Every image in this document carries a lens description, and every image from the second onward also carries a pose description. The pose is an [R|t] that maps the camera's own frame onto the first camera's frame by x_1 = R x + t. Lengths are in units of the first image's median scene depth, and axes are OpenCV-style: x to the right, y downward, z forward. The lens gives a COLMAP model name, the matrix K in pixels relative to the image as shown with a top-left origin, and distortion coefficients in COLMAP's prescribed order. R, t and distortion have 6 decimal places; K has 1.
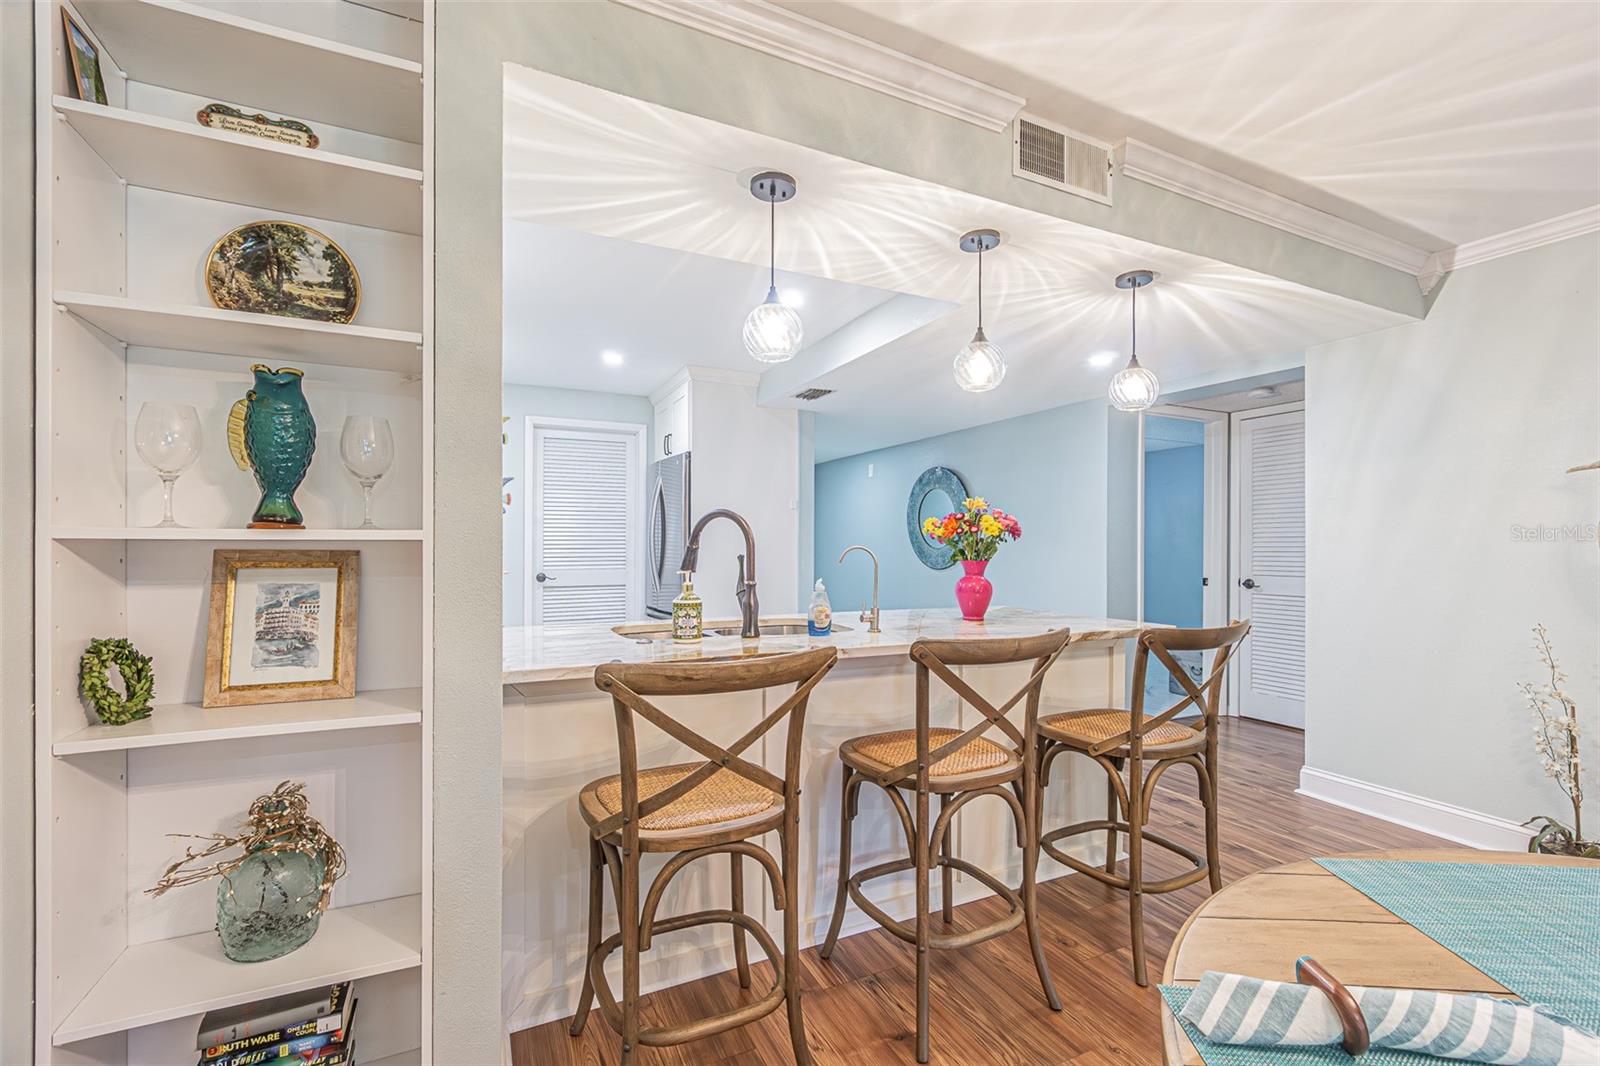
lens RADIAL K [[693.2, 0, 797.3], [0, 693.2, 547.3], [0, 0, 1]] dist [-0.011494, 0.003095]
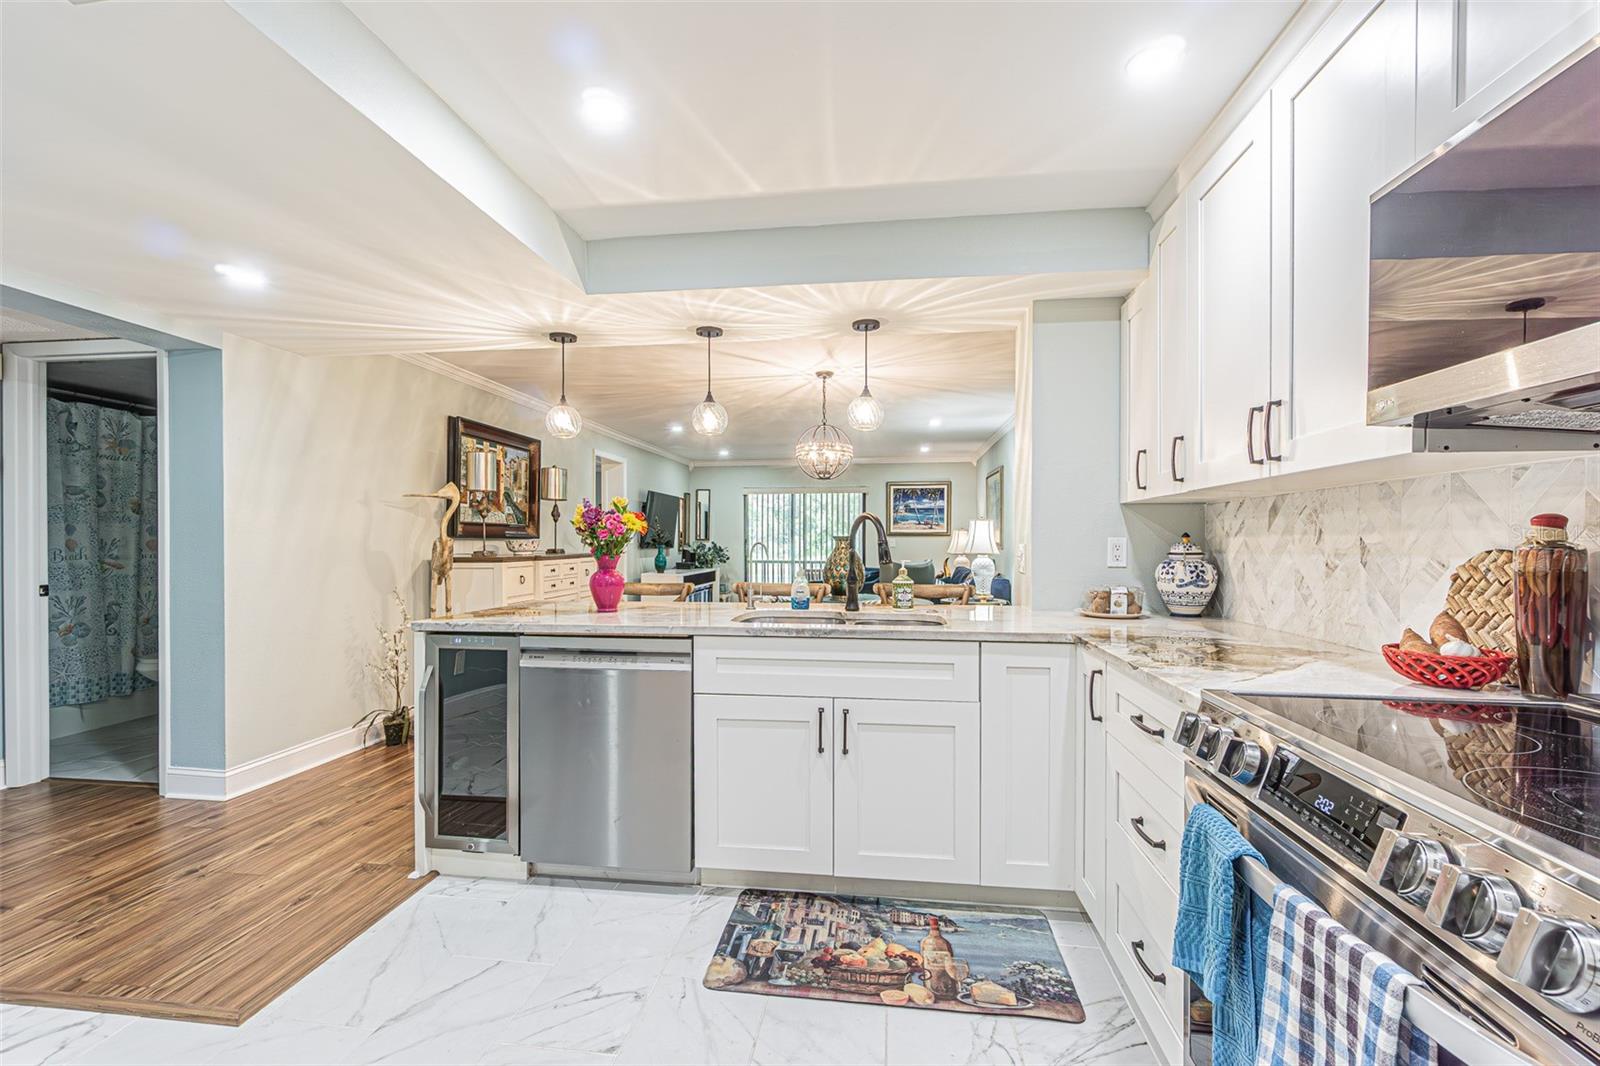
lens RADIAL K [[693.2, 0, 791.4], [0, 693.2, 547.0], [0, 0, 1]] dist [-0.011494, 0.003095]
pose [[-0.834209, -0.008162, 0.551387, -0.679229], [-0.002622, 0.999938, 0.010835, -0.006249], [-0.551441, 0.007593, -0.834179, 2.096417]]
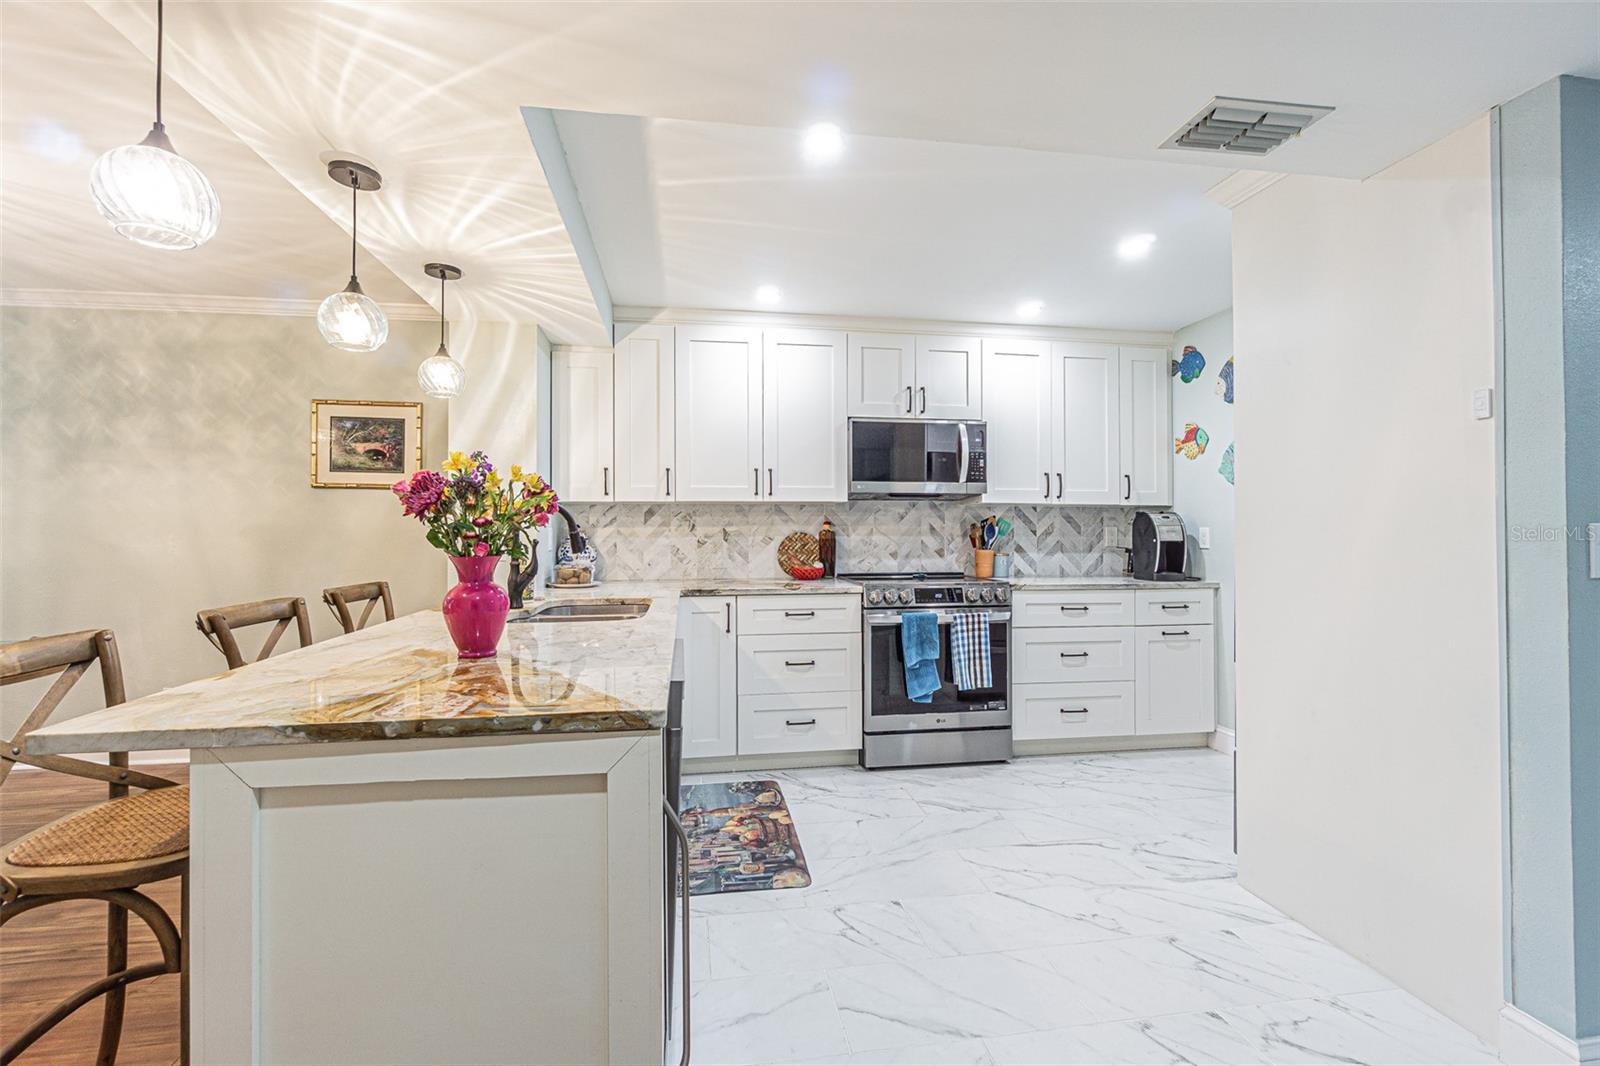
lens RADIAL K [[693.2, 0, 795.9], [0, 693.2, 522.7], [0, 0, 1]] dist [-0.011494, 0.003095]
pose [[-0.286822, -0.010763, -0.957923, 0.905776], [0.001150, 0.999932, -0.011579, -0.003746], [0.957983, -0.004422, -0.286790, 1.740827]]
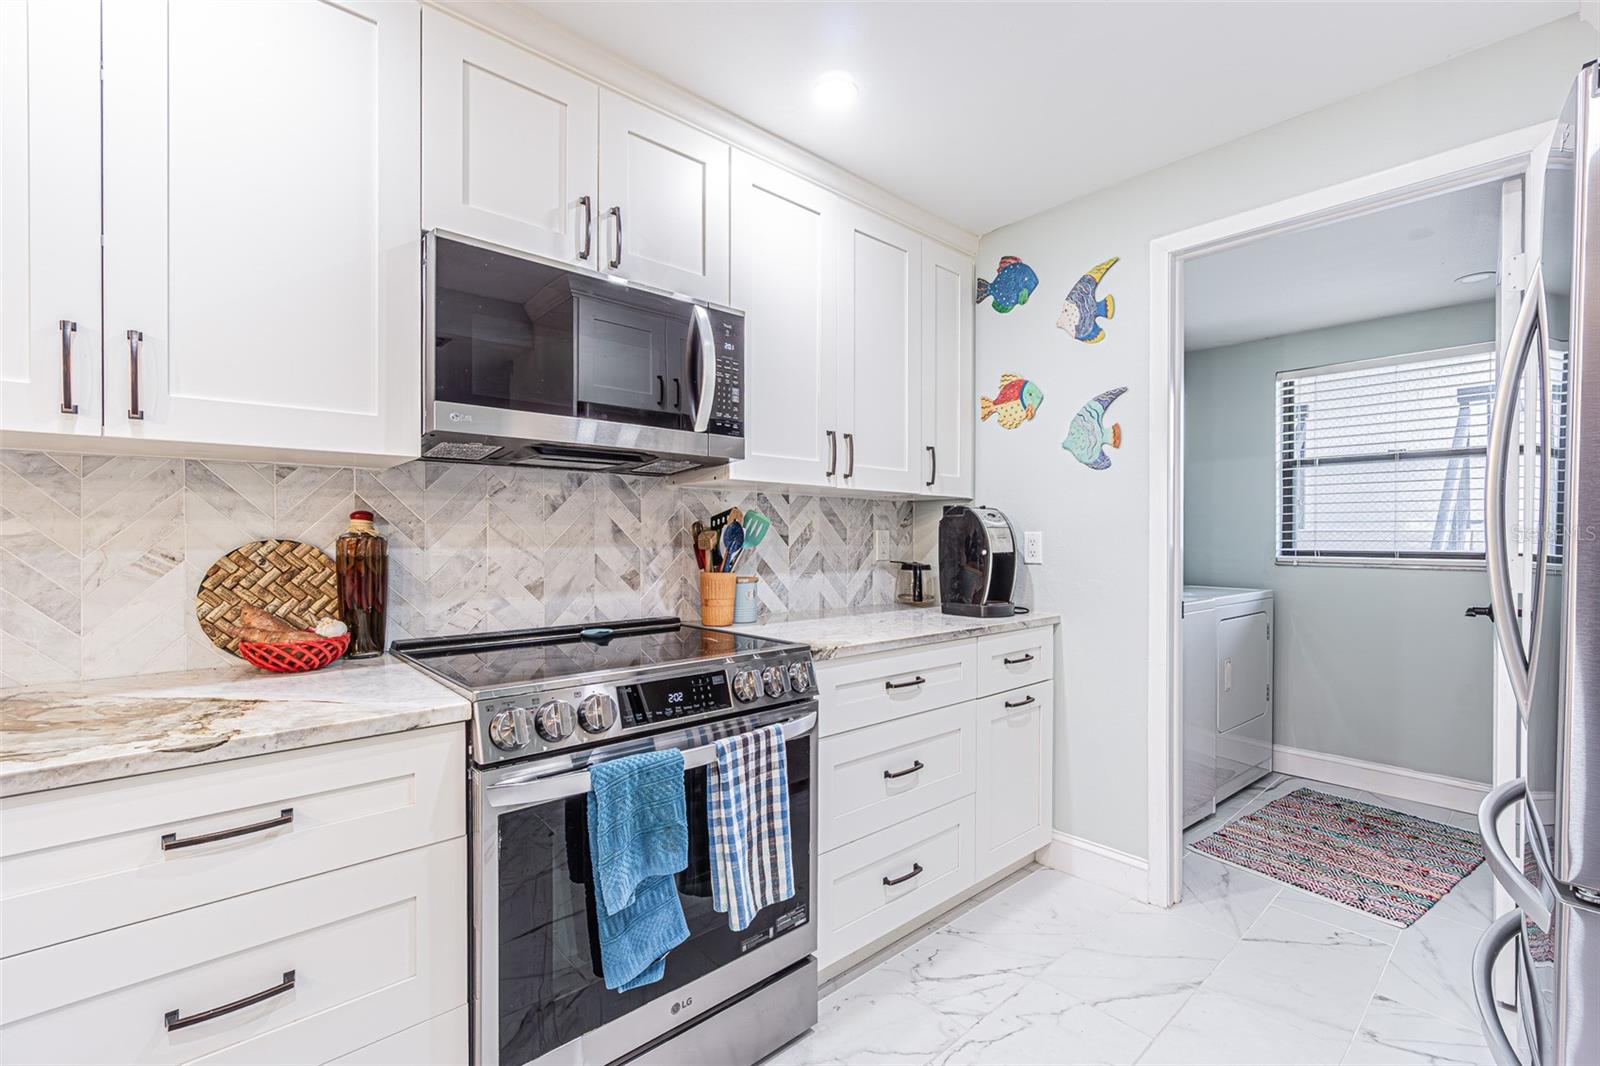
lens RADIAL K [[693.2, 0, 794.3], [0, 693.2, 537.2], [0, 0, 1]] dist [-0.011494, 0.003095]
pose [[0.273214, 0.003839, -0.961946, -0.073802], [-0.001660, 0.999992, 0.003519, -0.004846], [0.961952, 0.000636, 0.273218, 1.527315]]
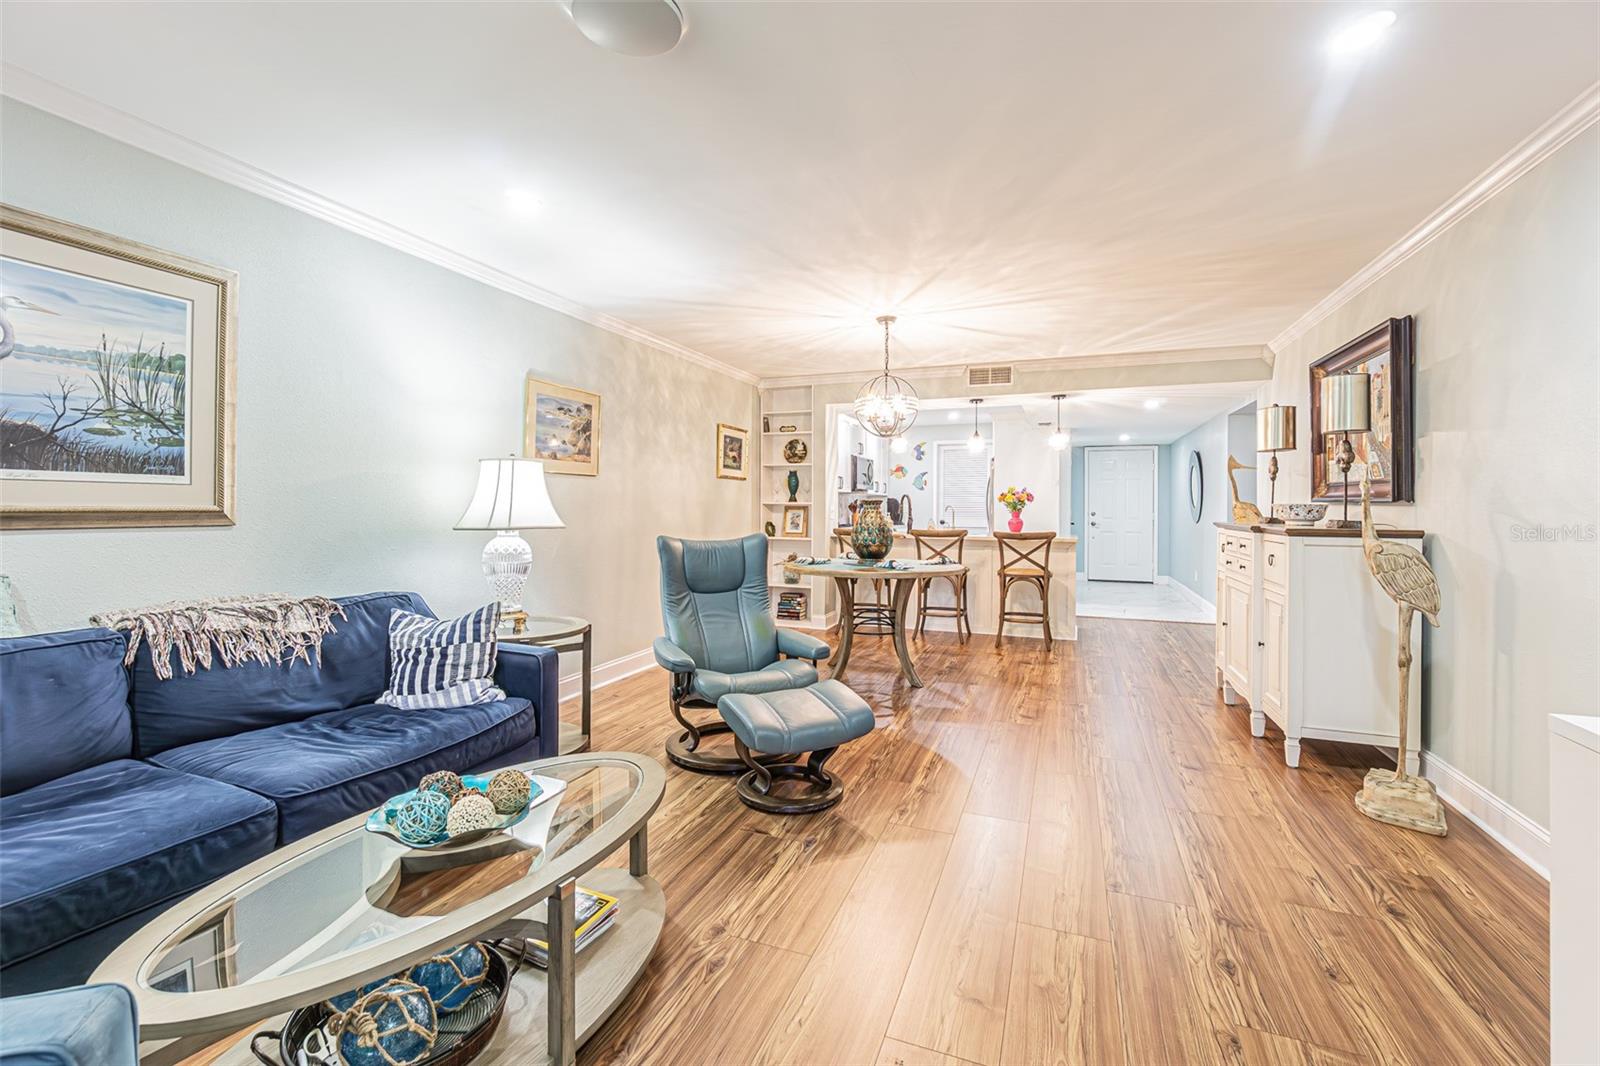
lens RADIAL K [[693.2, 0, 794.5], [0, 693.2, 505.7], [0, 0, 1]] dist [-0.011494, 0.003095]
pose [[0.682652, 0.000306, -0.730744, 1.846310], [-0.001171, 0.999999, -0.000676, 0.002920], [0.730743, 0.001317, 0.682651, -1.532575]]
